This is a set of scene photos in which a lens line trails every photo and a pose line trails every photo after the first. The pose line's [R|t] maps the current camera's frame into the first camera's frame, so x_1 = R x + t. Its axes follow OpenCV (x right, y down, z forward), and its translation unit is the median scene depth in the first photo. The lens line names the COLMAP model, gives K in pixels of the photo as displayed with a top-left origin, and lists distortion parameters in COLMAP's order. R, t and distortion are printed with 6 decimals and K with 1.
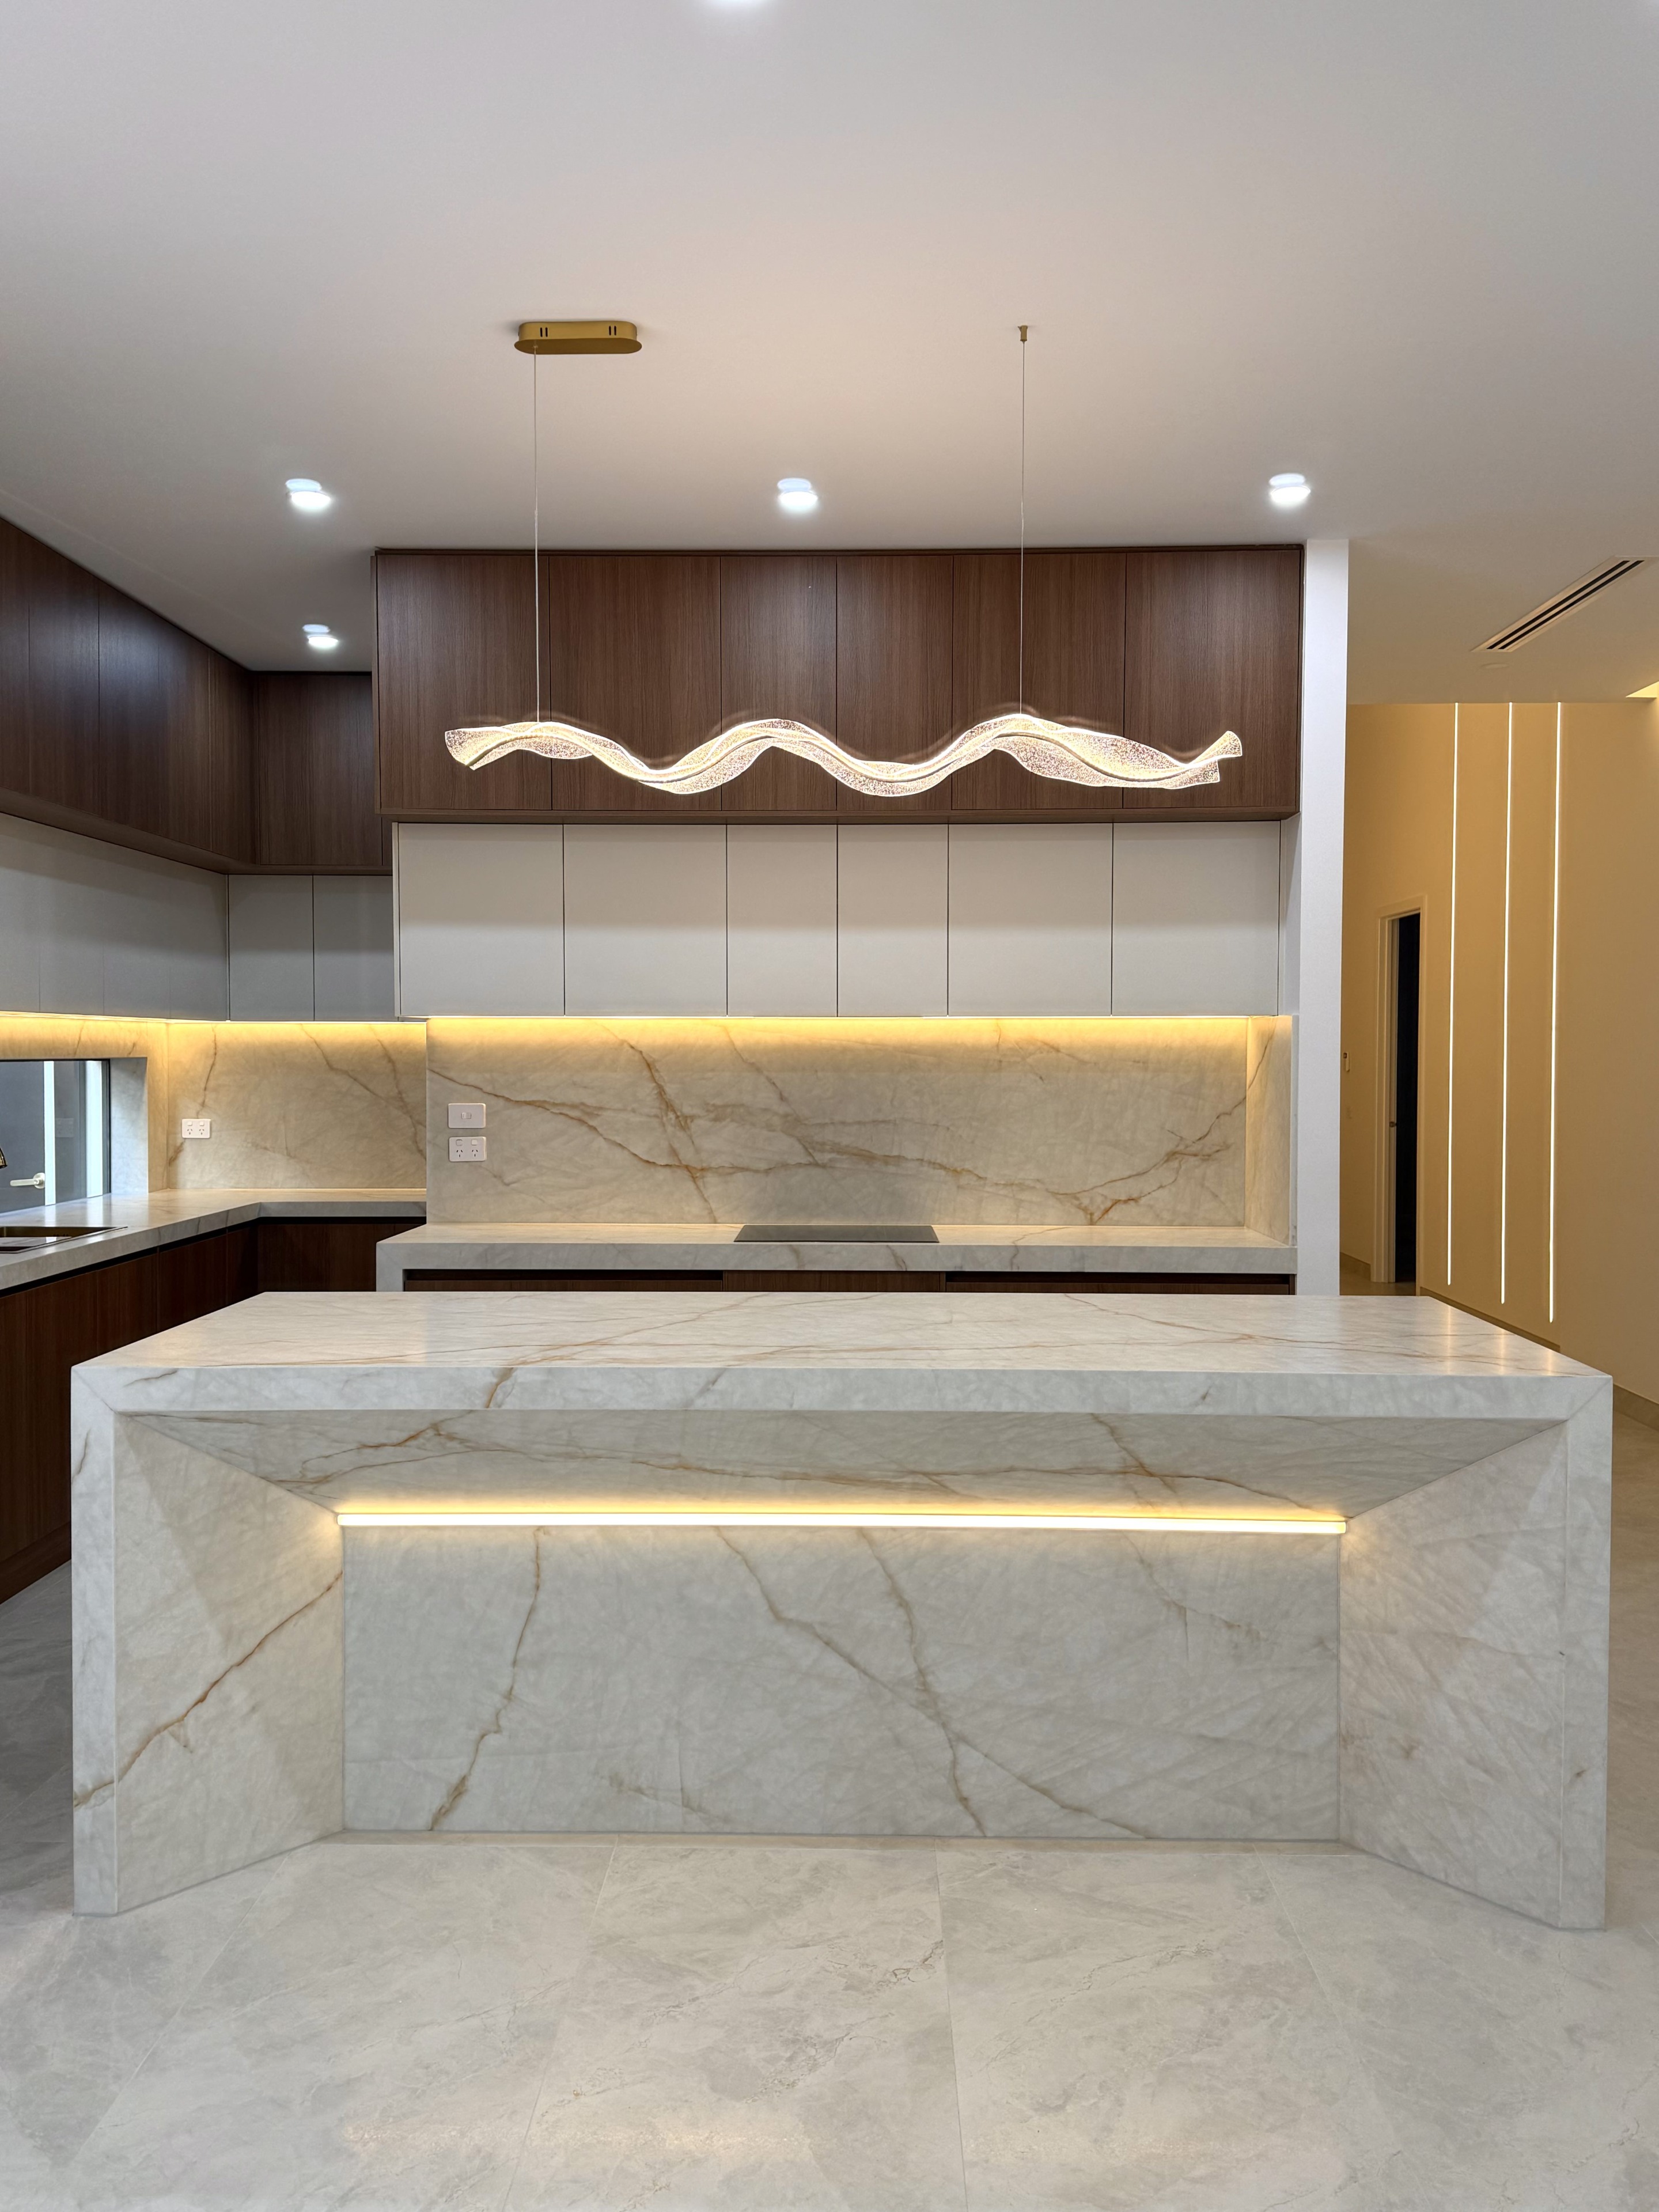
lens RADIAL K [[1798.3, 0, 833.0], [0, 1798.3, 1099.1], [0, 0, 1]] dist [0.185834, -0.388530]
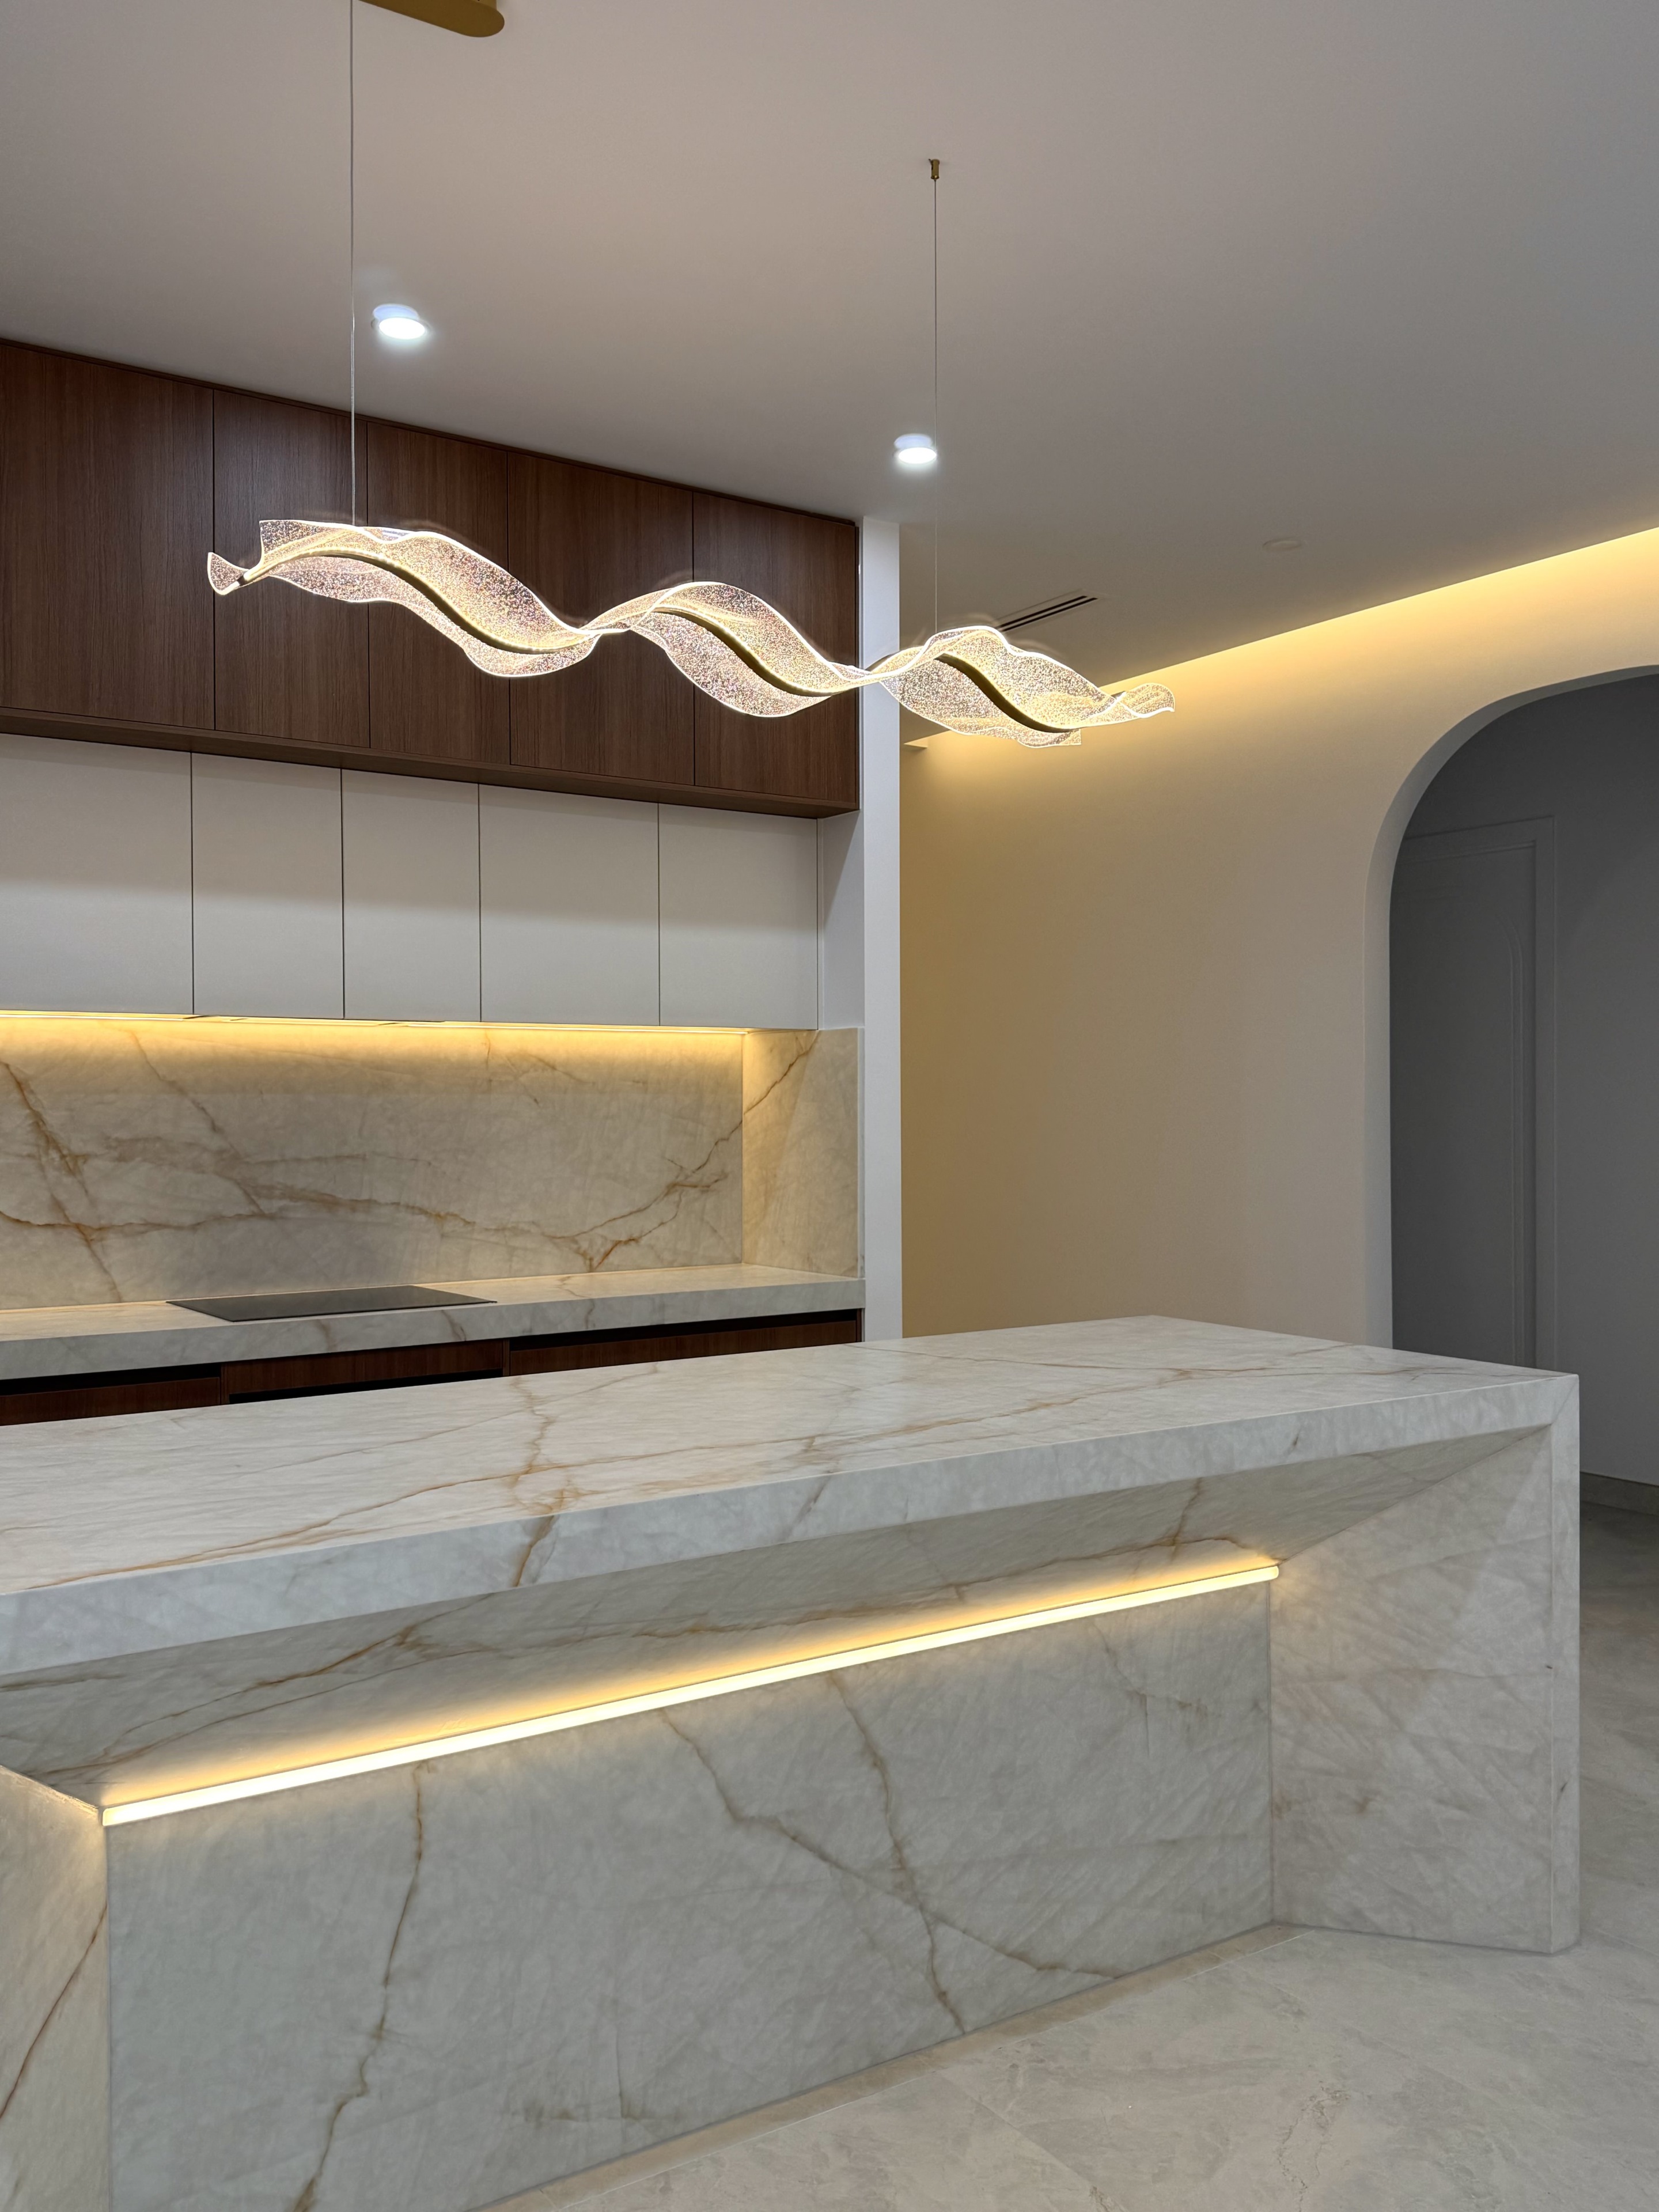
lens RADIAL K [[1805.1, 0, 832.1], [0, 1805.1, 1110.9], [0, 0, 1]] dist [0.178154, -0.383305]
pose [[0.818984, -0.006388, 0.573781, -0.415543], [0.019567, 0.999667, -0.016799, 0.016272], [-0.573483, 0.024986, 0.818836, 0.370848]]
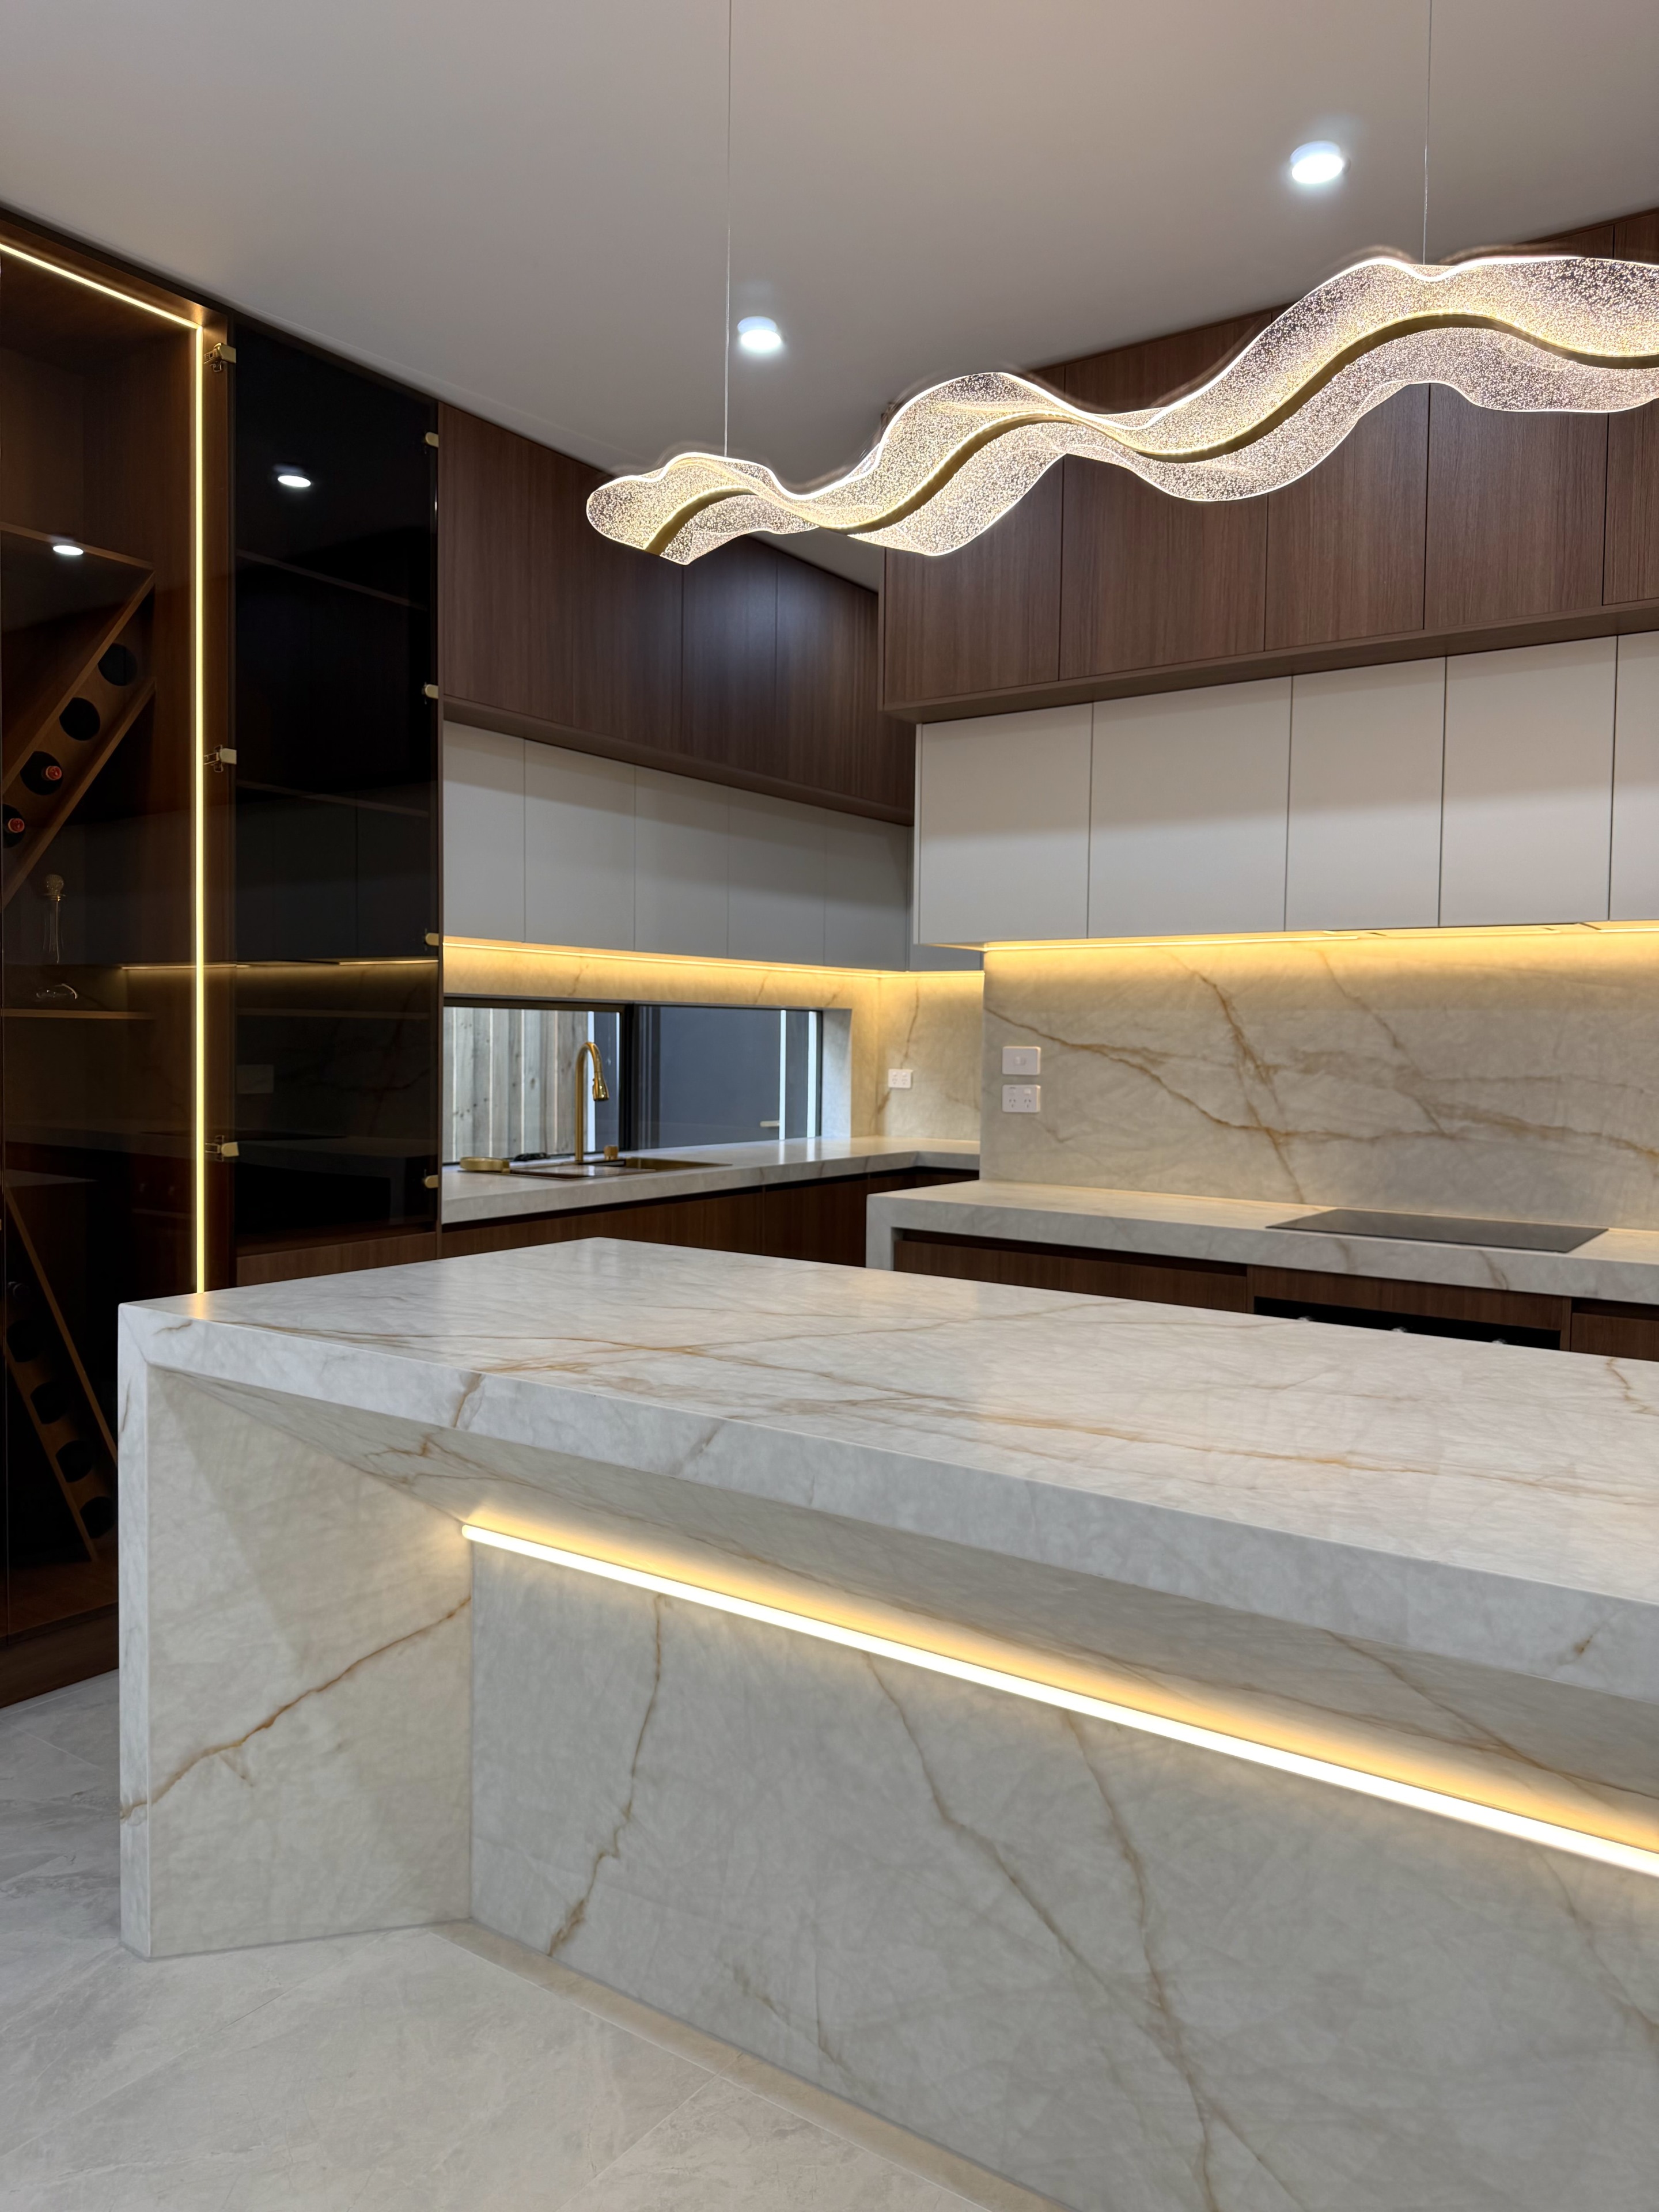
lens RADIAL K [[1548.5, 0, 831.6], [0, 1548.5, 1105.8], [0, 0, 1]] dist [0.174681, -0.376542]
pose [[0.830593, 0.034415, -0.555816, 0.232114], [-0.026305, 0.999399, 0.022571, 0.026795], [0.556259, -0.004127, 0.830999, 0.521648]]
